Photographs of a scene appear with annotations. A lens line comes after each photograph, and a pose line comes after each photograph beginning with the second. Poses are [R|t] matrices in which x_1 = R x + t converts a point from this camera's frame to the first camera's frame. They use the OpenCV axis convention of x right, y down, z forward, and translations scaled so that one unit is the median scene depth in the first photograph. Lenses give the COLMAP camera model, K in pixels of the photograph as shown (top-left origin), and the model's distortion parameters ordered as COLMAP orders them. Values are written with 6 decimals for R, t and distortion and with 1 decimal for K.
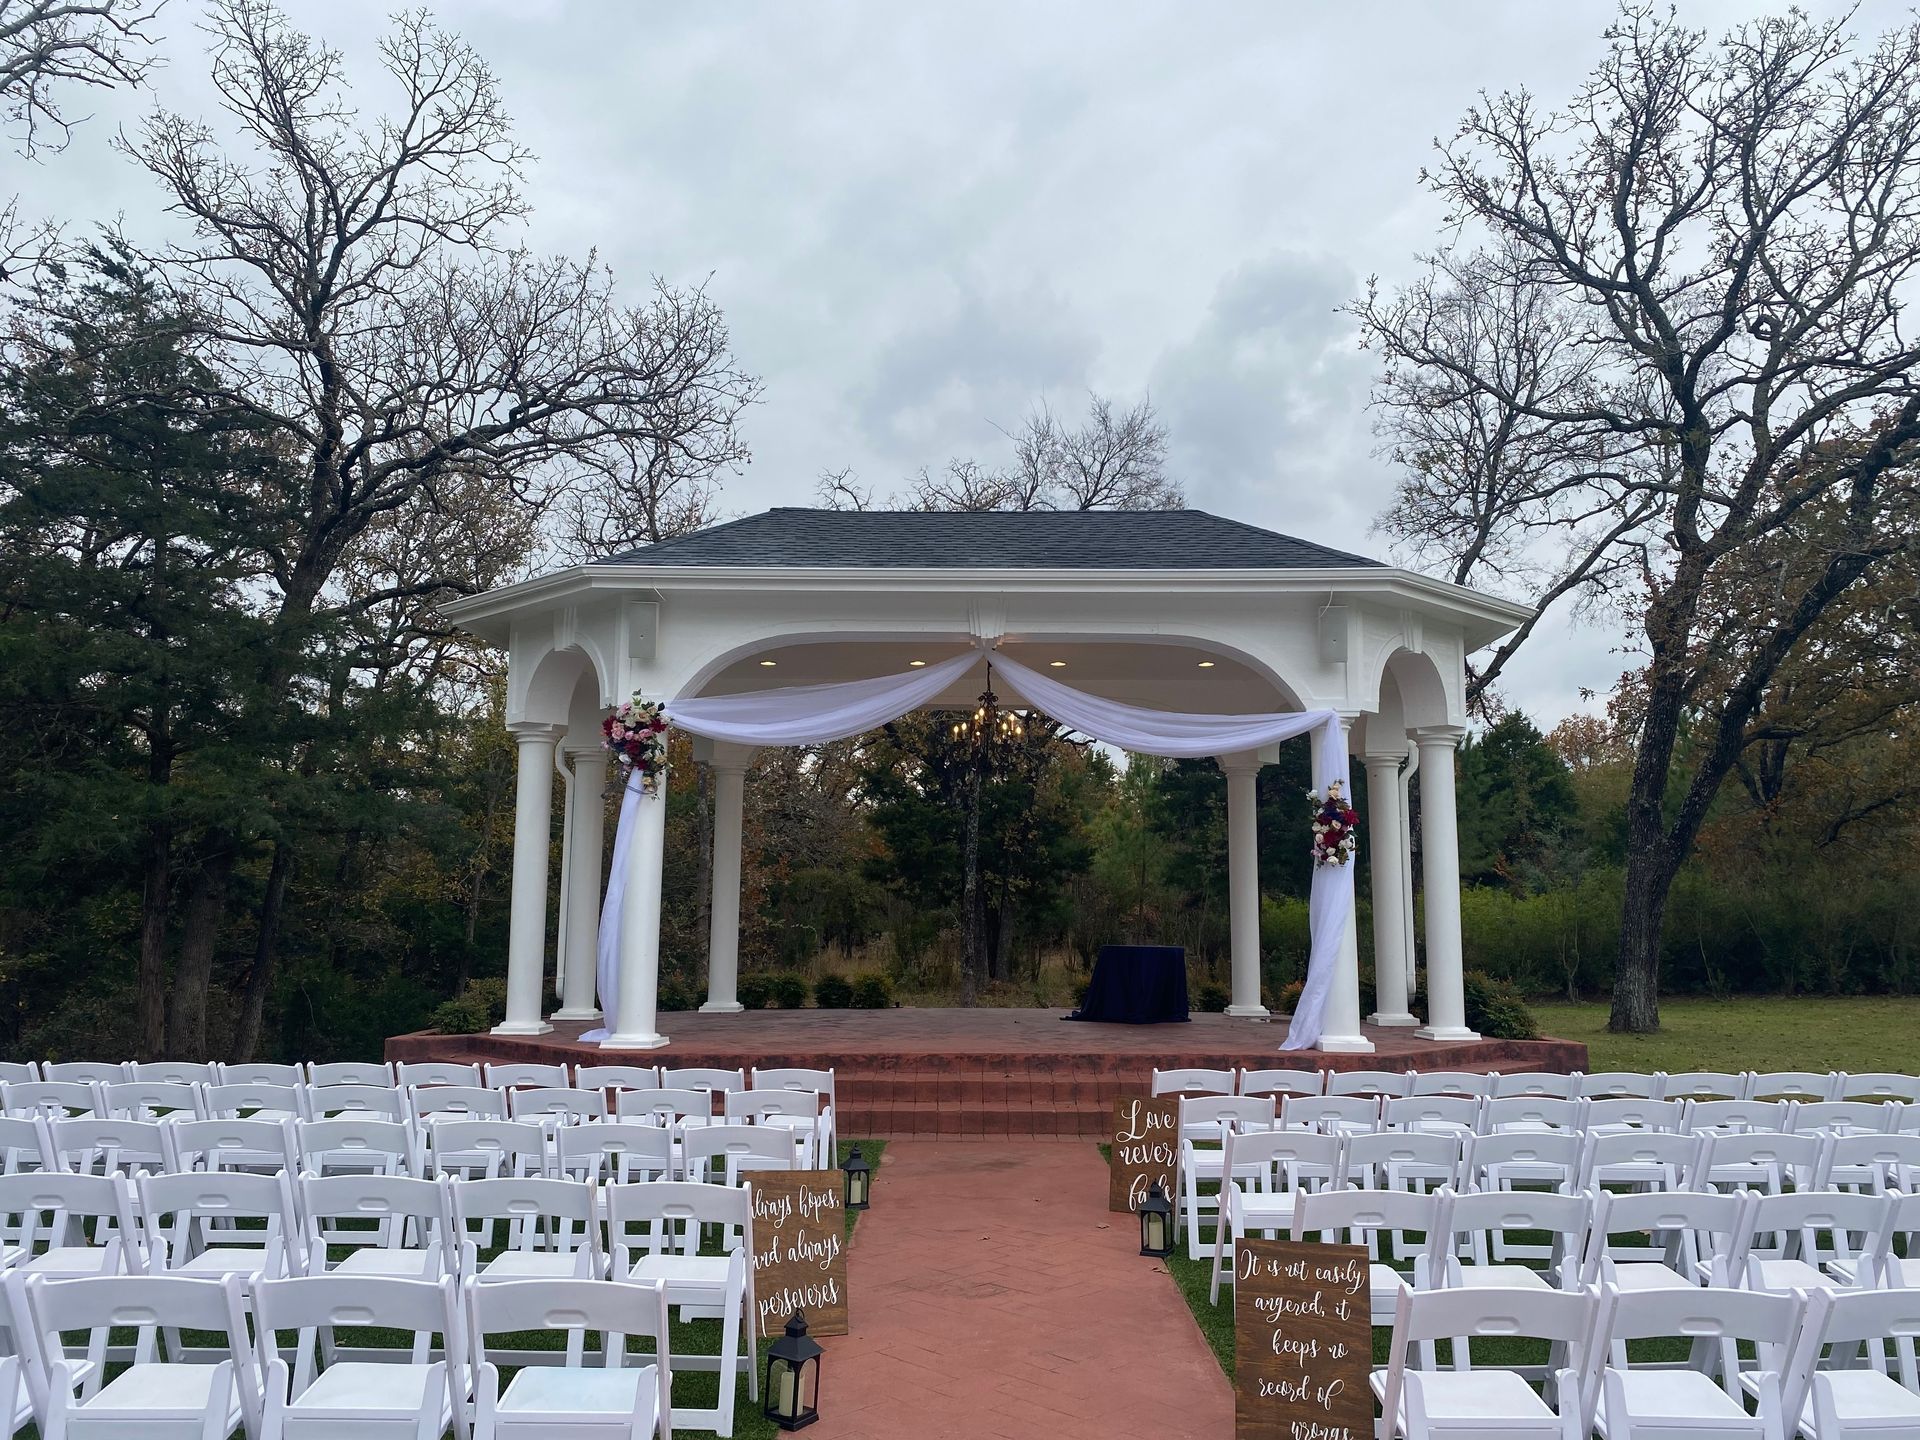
lens RADIAL K [[1533.0, 0, 987.4], [0, 1533.0, 684.8], [0, 0, 1]] dist [0.098554, -0.159954]
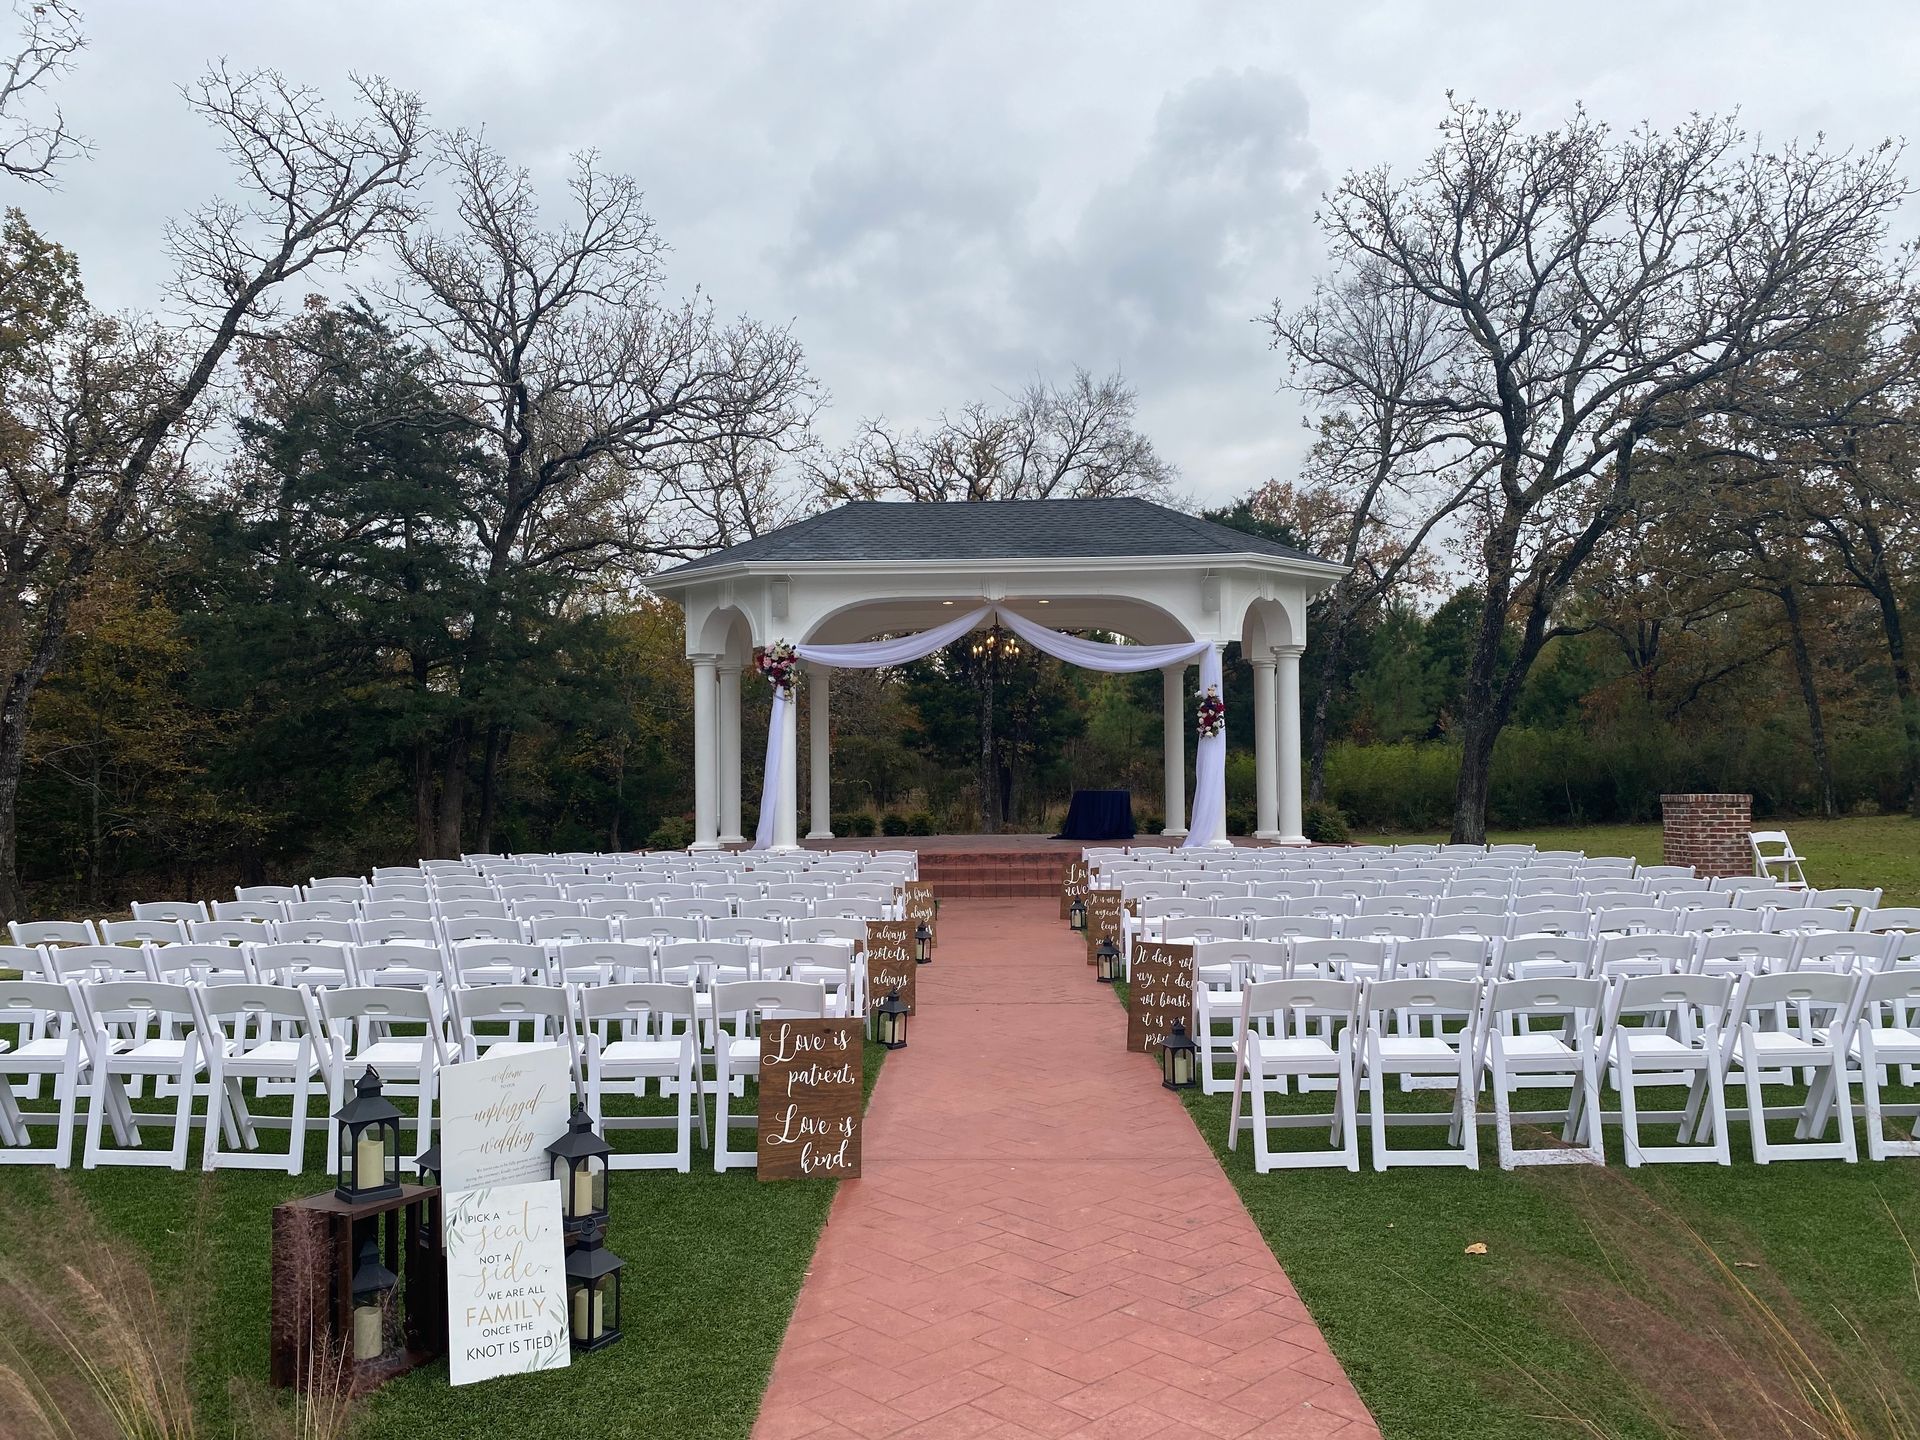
lens RADIAL K [[1534.1, 0, 960.3], [0, 1534.1, 745.7], [0, 0, 1]] dist [0.093203, -0.151851]
pose [[0.999454, -0.016216, -0.028795, 0.005279], [0.019819, 0.991368, 0.129603, -0.056286], [0.026445, -0.130103, 0.991148, -0.386310]]
